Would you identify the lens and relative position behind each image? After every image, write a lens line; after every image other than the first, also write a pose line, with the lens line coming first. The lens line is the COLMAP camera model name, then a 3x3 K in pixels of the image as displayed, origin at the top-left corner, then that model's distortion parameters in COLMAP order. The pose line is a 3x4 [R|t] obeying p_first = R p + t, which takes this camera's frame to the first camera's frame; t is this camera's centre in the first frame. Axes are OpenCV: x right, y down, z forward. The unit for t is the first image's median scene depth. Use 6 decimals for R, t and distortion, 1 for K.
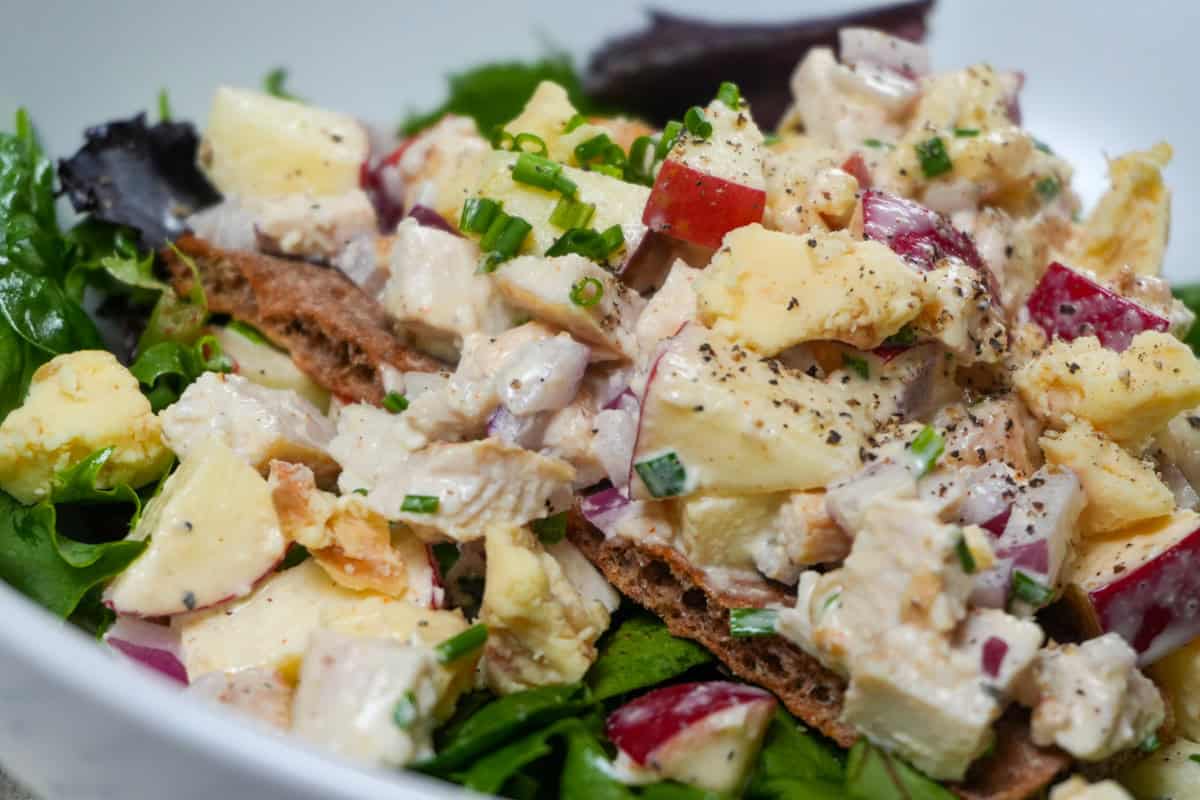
lens RADIAL K [[4793.1, 0, 600.0], [0, 4793.1, 400.0], [0, 0, 1]] dist [0.064147, -2.681590]
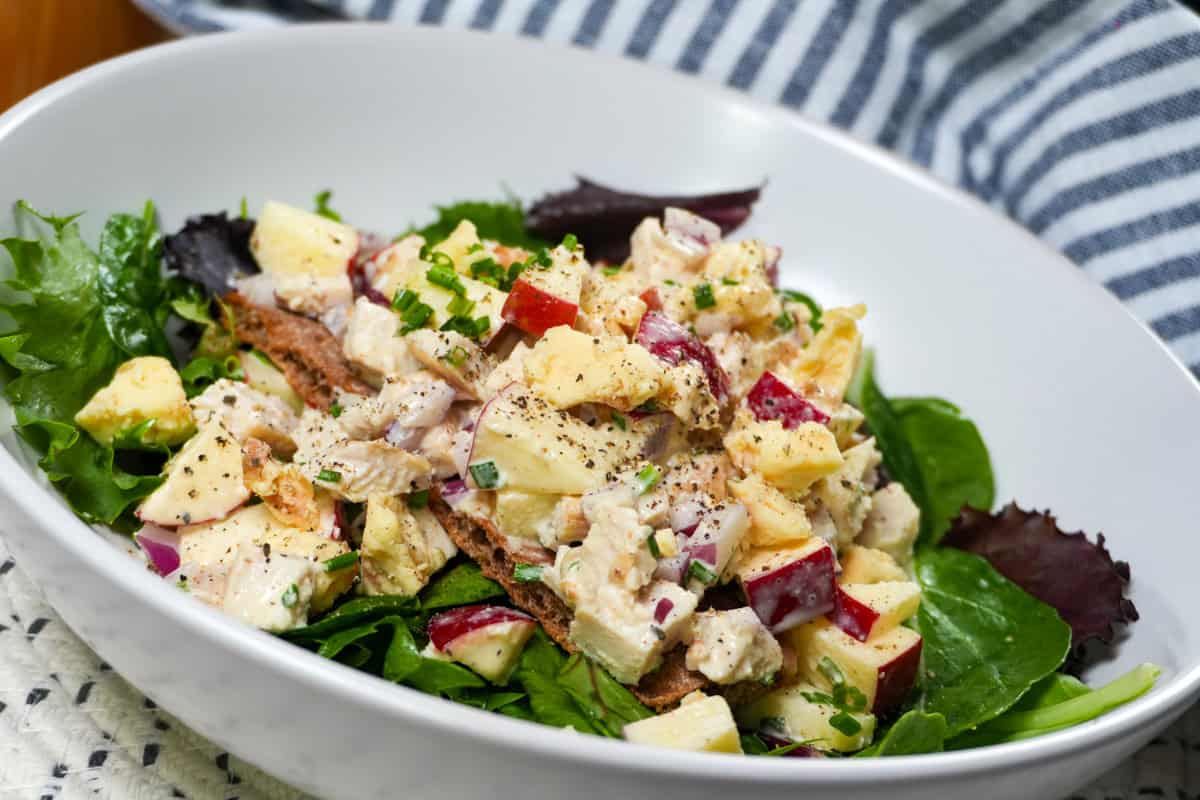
lens RADIAL K [[4793.1, 0, 600.0], [0, 4793.1, 400.0], [0, 0, 1]] dist [0.064147, -2.681590]
pose [[0.983120, 0.115608, -0.141811, 0.271058], [-0.117212, 0.993102, -0.002982, -0.008713], [0.140488, 0.019553, 0.989889, -0.568726]]
